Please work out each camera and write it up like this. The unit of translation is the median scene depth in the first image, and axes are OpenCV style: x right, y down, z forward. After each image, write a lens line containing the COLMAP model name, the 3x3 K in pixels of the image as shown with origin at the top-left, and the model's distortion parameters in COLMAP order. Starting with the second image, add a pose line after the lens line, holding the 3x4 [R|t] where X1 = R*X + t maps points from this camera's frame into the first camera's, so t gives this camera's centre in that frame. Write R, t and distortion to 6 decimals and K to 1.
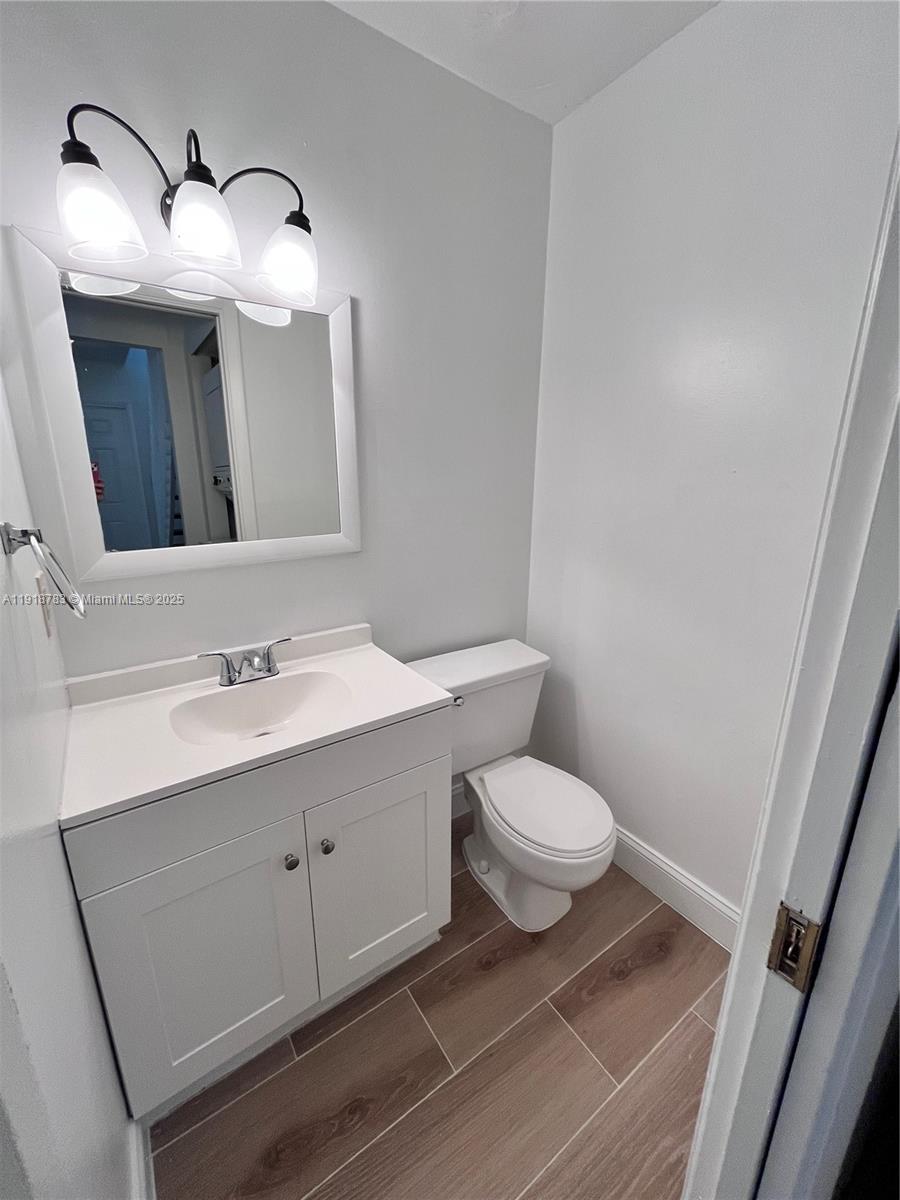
lens RADIAL K [[485.2, 0, 470.3], [0, 485.2, 580.9], [0, 0, 1]] dist [-0.003032, -0.000156]
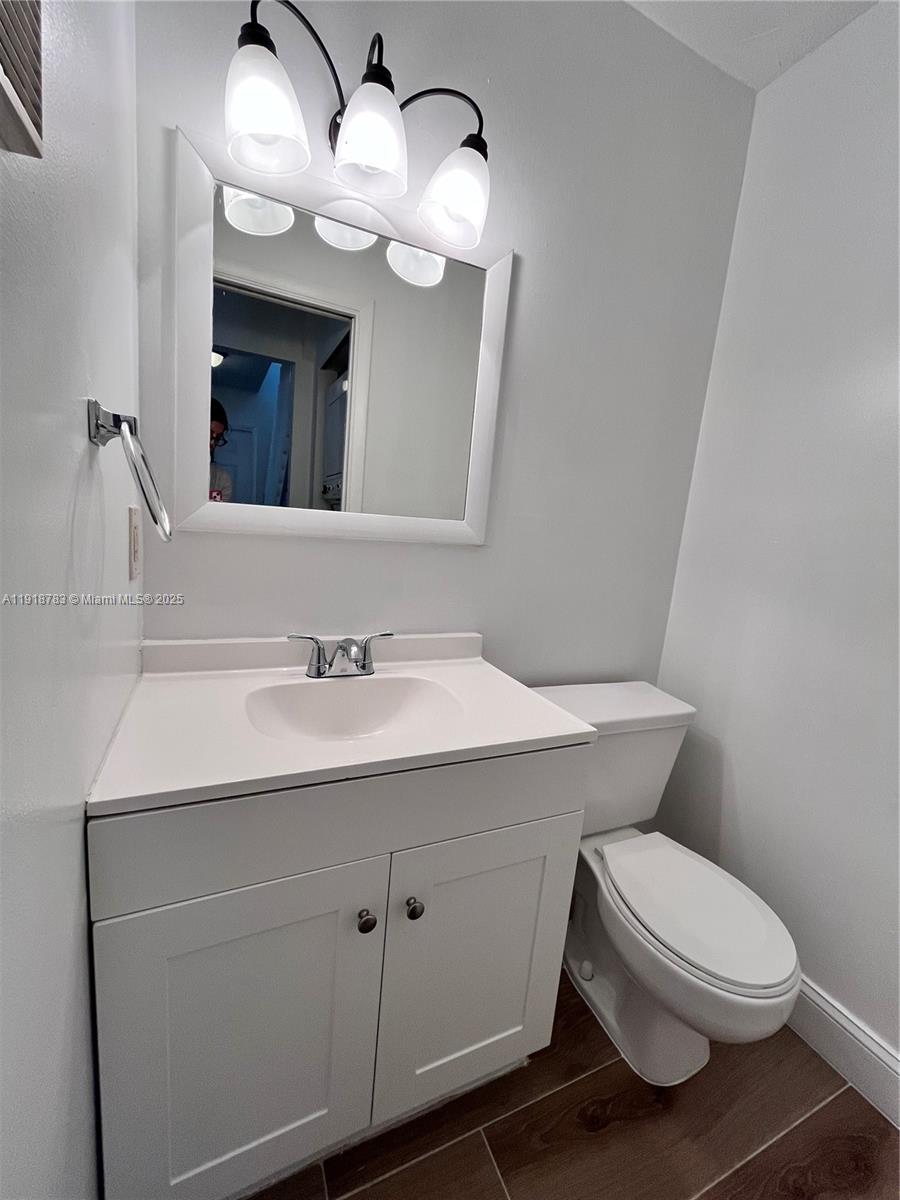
lens RADIAL K [[485.2, 0, 474.8], [0, 485.2, 591.0], [0, 0, 1]] dist [-0.003032, -0.000156]
pose [[0.982417, 0.111854, -0.149483, -0.122583], [-0.125008, 0.988788, -0.081680, 0.101379], [0.138671, 0.098930, 0.985385, 0.202118]]
